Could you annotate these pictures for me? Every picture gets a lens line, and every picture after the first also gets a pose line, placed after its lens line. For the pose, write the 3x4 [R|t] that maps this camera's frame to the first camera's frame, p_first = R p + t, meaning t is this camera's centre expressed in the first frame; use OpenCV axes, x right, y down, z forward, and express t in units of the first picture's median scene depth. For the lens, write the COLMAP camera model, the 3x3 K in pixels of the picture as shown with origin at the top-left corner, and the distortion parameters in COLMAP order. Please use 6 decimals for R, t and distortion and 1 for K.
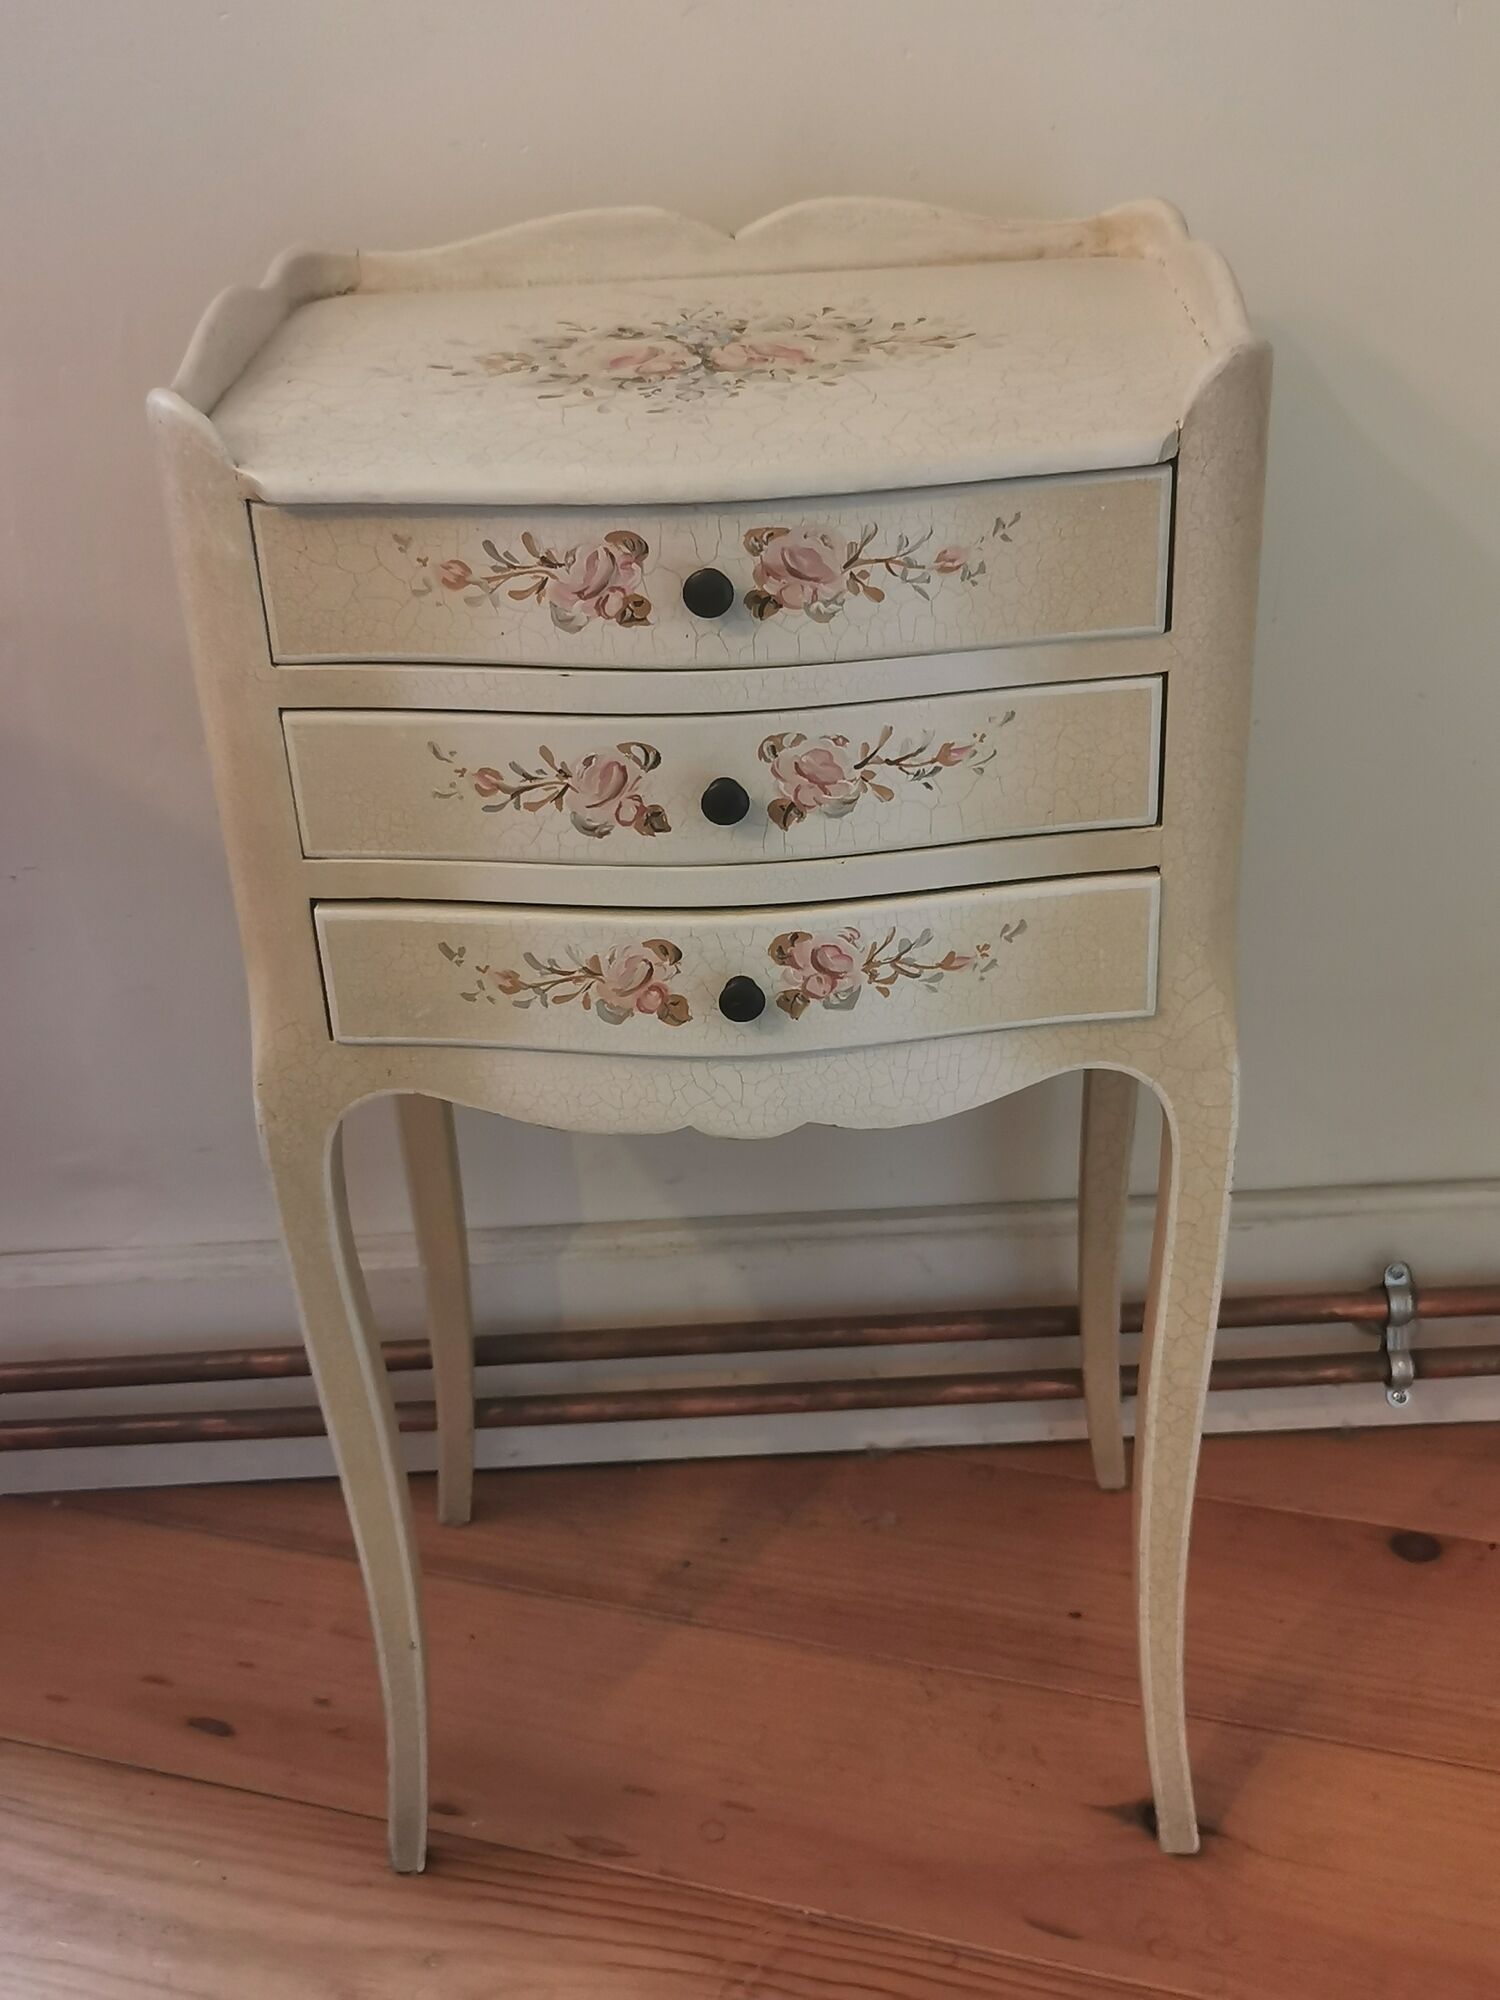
lens RADIAL K [[2313.5, 0, 731.4], [0, 2313.5, 987.4], [0, 0, 1]] dist [0.022142, 0.000000]
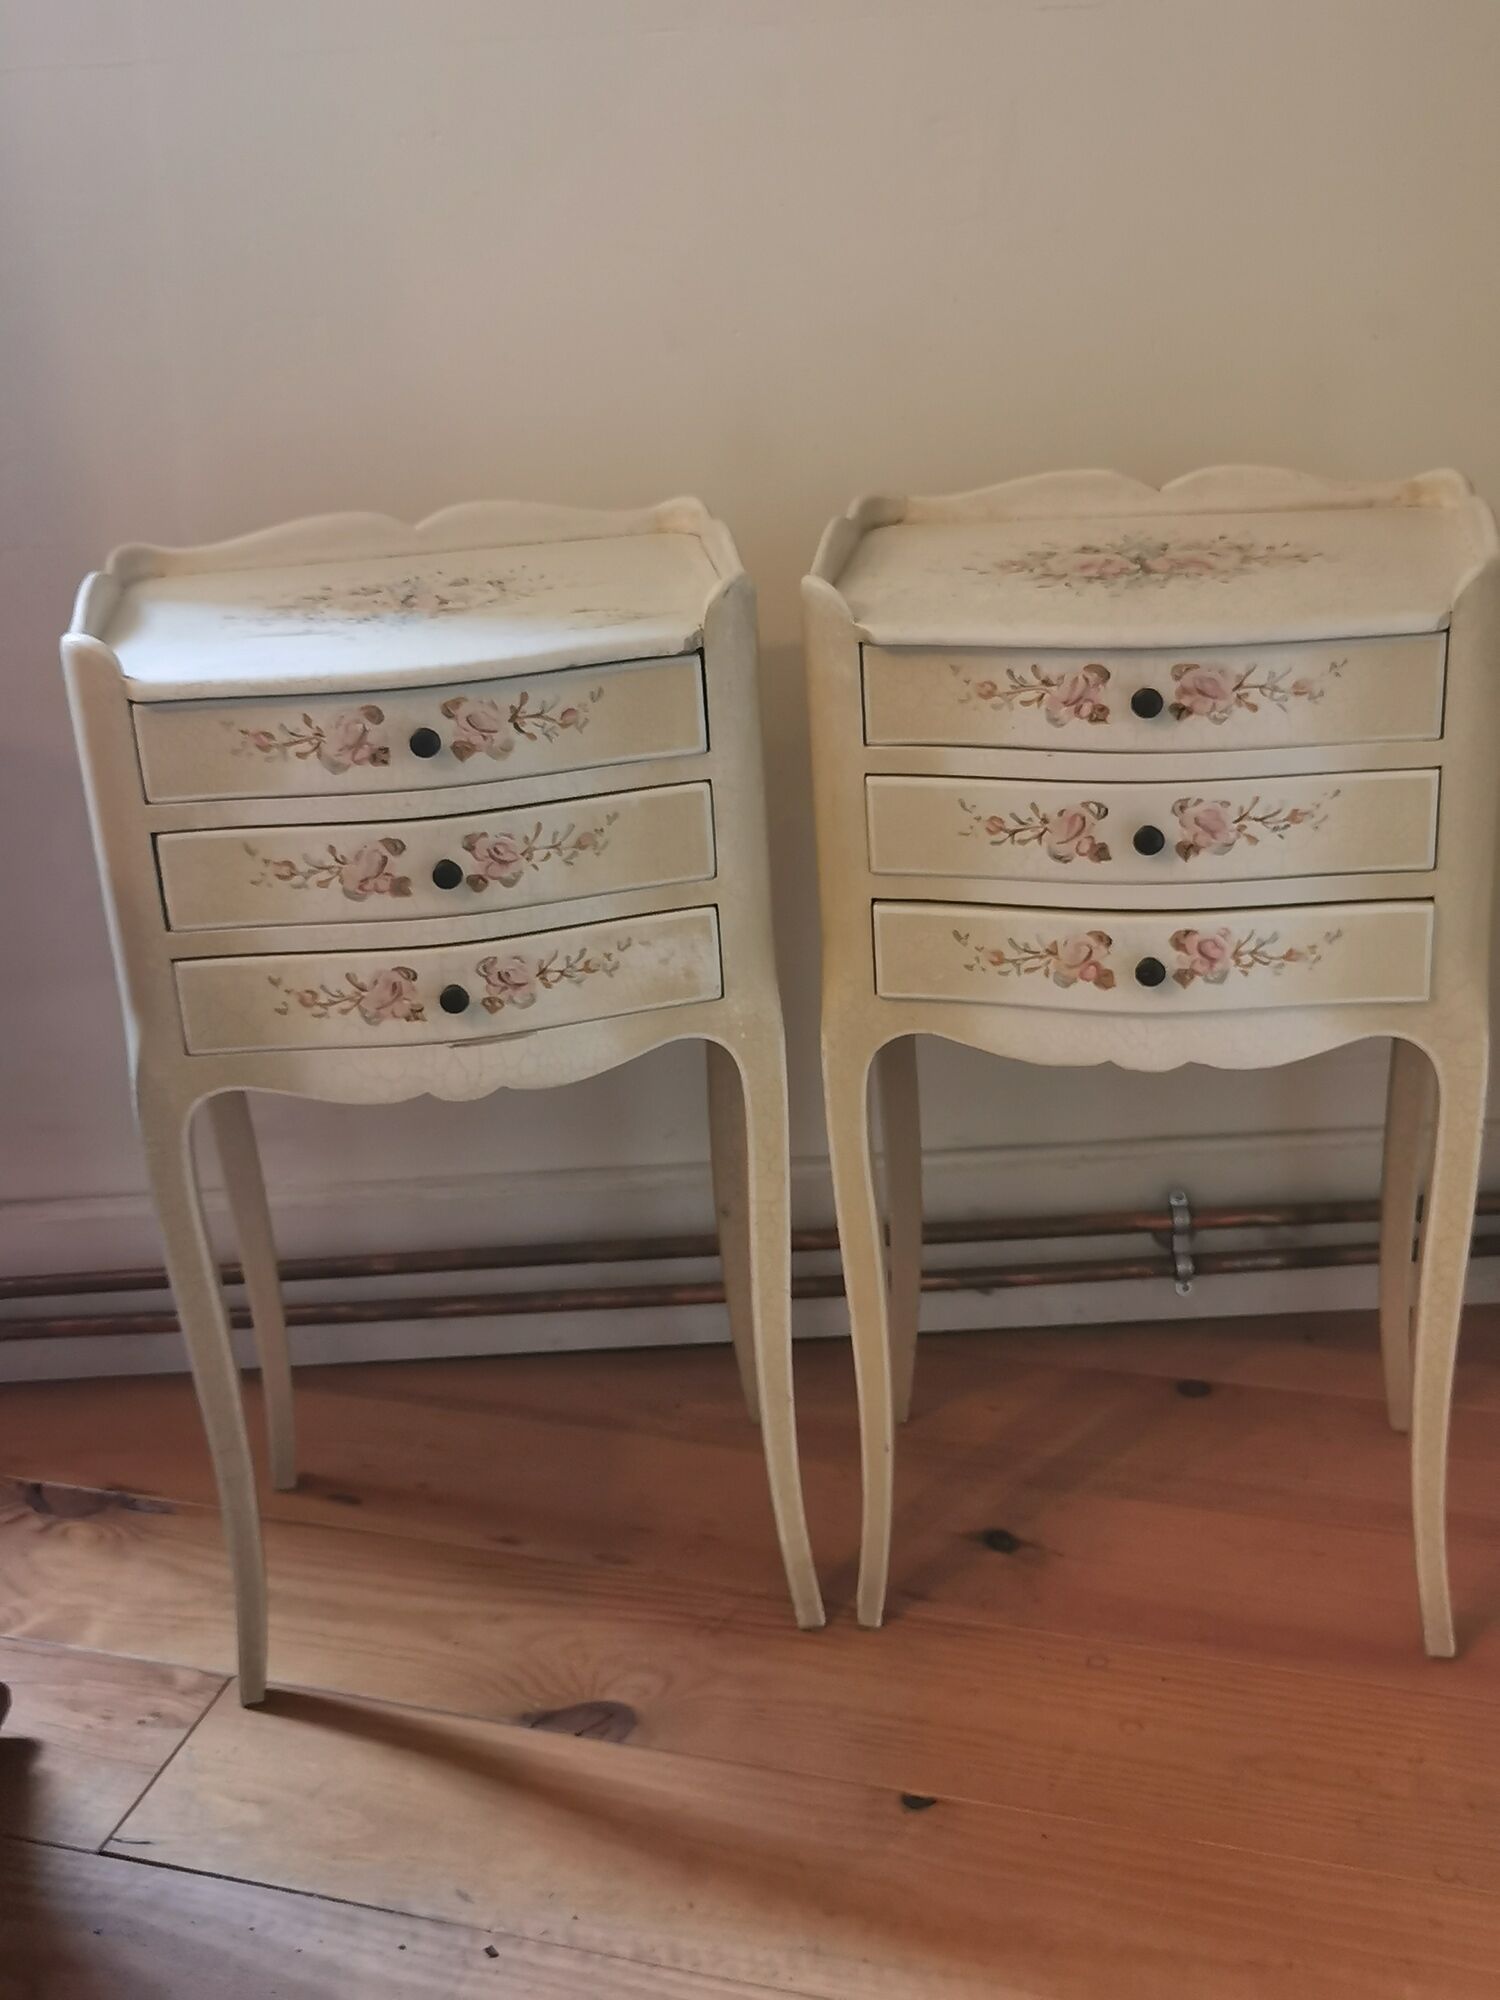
lens RADIAL K [[2313.5, 0, 739.3], [0, 2313.5, 1002.2], [0, 0, 1]] dist [0.022142, 0.000000]
pose [[0.989565, 0.044846, -0.136931, -0.055517], [-0.058088, 0.993848, -0.094294, 0.188349], [0.131860, 0.101264, 0.986082, -0.557219]]
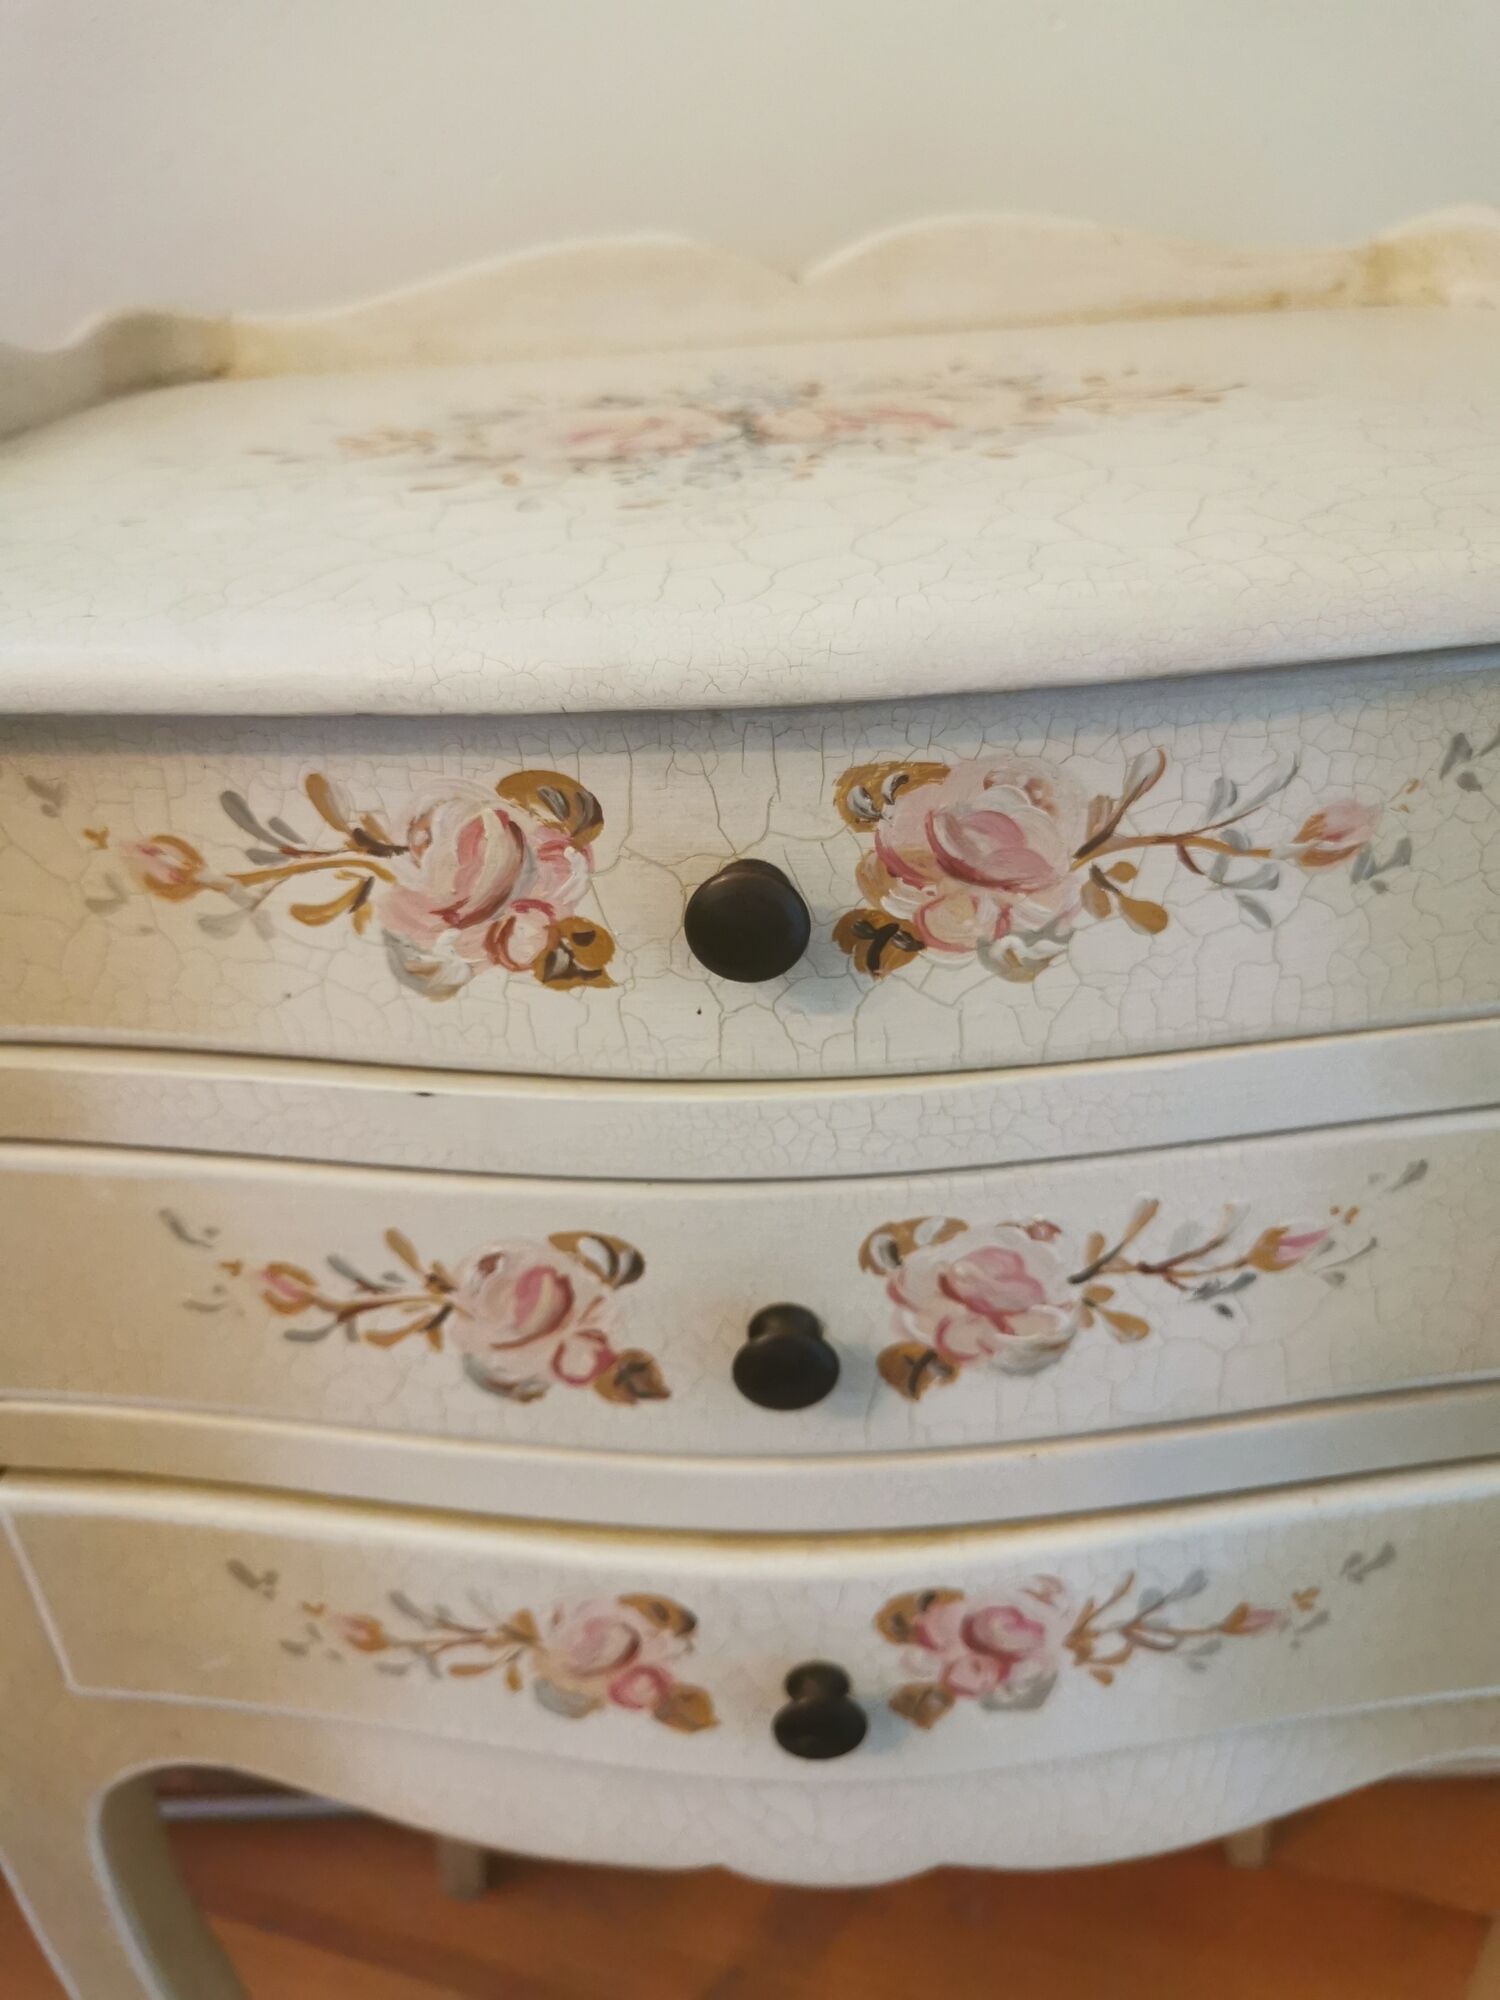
lens RADIAL K [[1560.4, 0, 738.0], [0, 1560.4, 1041.9], [0, 0, 1]] dist [0.002295, -0.019944]
pose [[0.999589, 0.001029, -0.028635, -0.003333], [-0.000542, 0.999855, 0.017041, -0.141183], [0.028649, -0.017018, 0.999445, 0.664378]]
